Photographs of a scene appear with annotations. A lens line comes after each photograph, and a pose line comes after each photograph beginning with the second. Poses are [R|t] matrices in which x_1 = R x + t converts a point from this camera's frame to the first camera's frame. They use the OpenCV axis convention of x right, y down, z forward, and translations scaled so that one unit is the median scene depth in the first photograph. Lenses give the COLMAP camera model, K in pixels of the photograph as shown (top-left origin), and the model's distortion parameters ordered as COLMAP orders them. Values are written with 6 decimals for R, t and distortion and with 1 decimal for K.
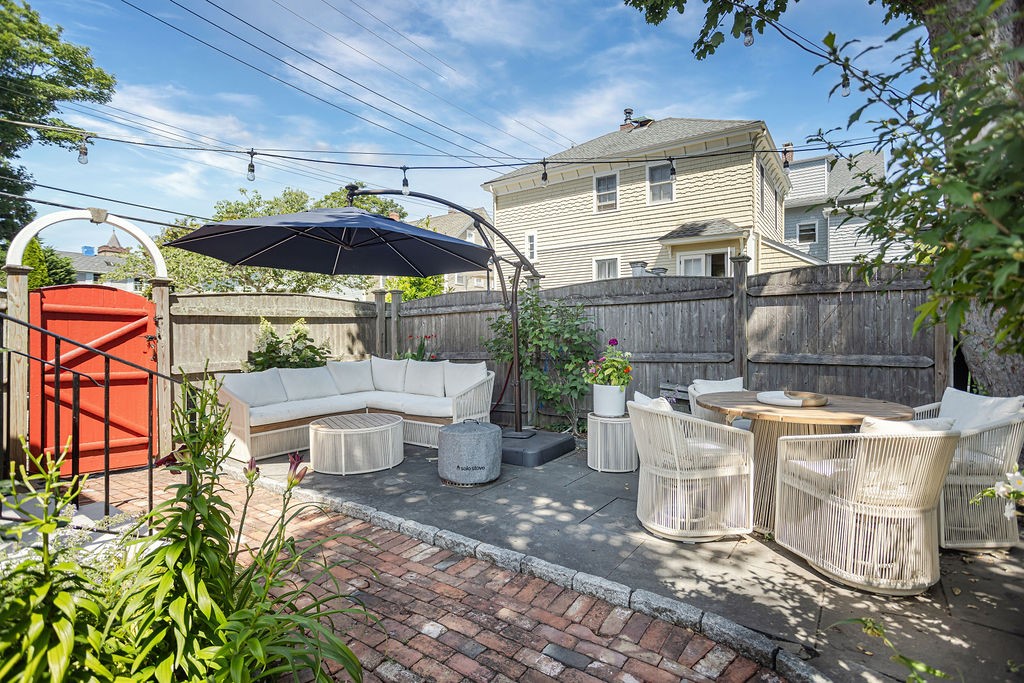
lens RADIAL K [[497.9, 0, 517.6], [0, 497.9, 341.3], [0, 0, 1]] dist [-0.046739, 0.031699]
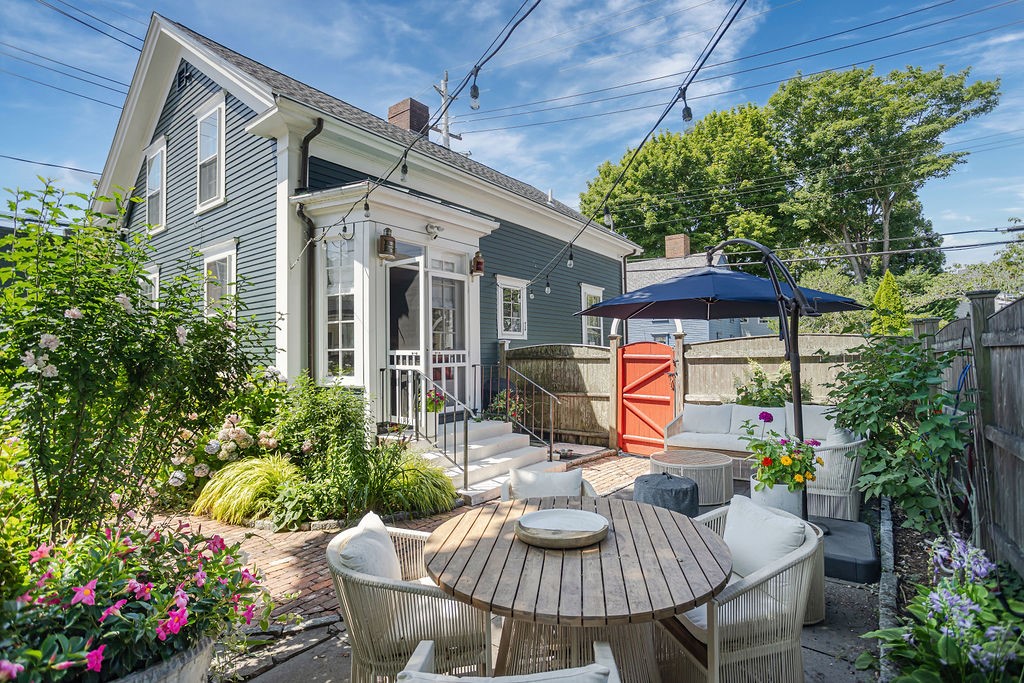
lens RADIAL K [[493.2, 0, 512.0], [0, 493.2, 341.5], [0, 0, 1]] dist [-0.058059, 0.030650]
pose [[-0.038369, -0.021589, -0.999030, 0.670962], [-0.000979, 0.999767, -0.021568, -0.066574], [0.999263, 0.000151, -0.038382, 0.520003]]
